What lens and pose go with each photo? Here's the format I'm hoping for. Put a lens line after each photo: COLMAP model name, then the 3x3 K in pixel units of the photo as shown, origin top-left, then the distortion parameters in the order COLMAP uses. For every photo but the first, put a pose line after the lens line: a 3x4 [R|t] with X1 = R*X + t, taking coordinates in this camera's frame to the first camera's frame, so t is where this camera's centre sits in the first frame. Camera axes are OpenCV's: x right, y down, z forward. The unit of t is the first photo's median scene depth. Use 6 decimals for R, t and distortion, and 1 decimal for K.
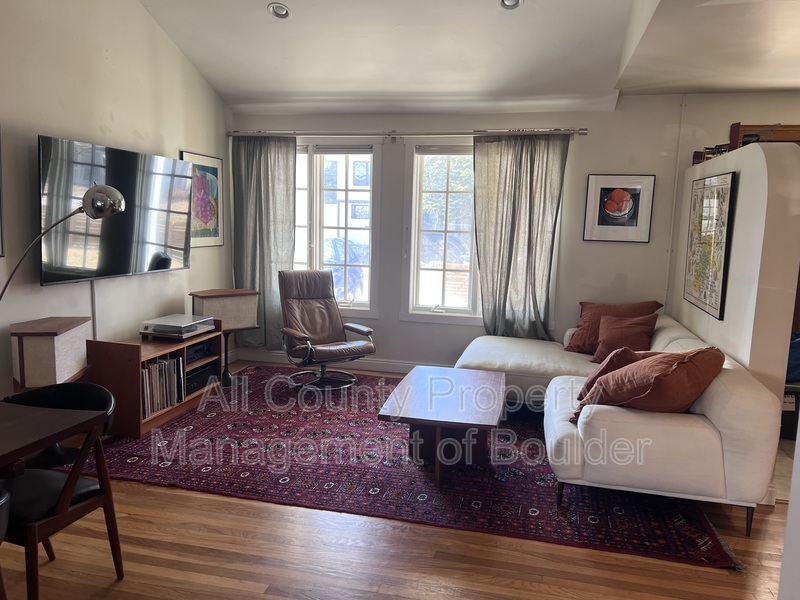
lens RADIAL K [[602.4, 0, 395.8], [0, 602.4, 301.6], [0, 0, 1]] dist [0.063209, -0.060507]
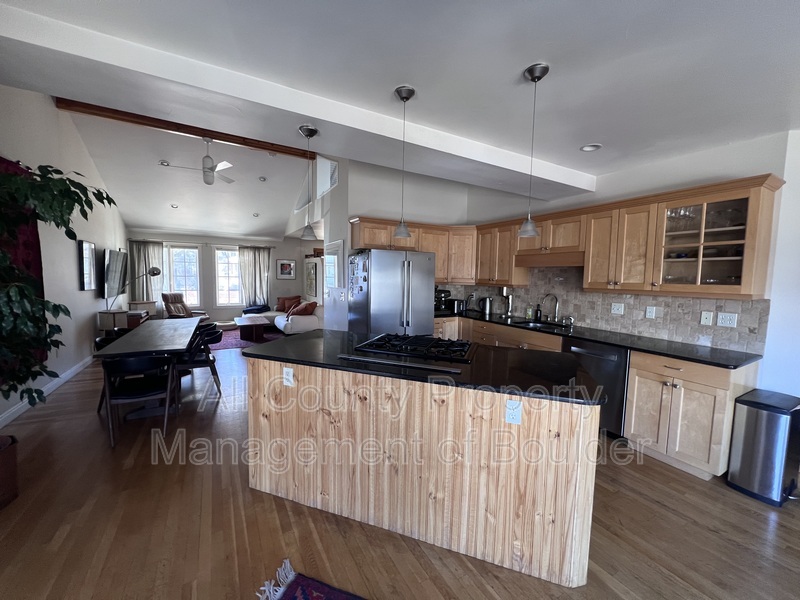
lens RADIAL K [[320.2, 0, 403.2], [0, 320.2, 298.5], [0, 0, 1]] dist [0.000627, 0.000011]
pose [[0.720773, -0.063410, 0.690265, -0.414769], [0.091980, 0.995750, -0.004573, 0.077796], [-0.687041, 0.066787, 0.723543, -0.750867]]
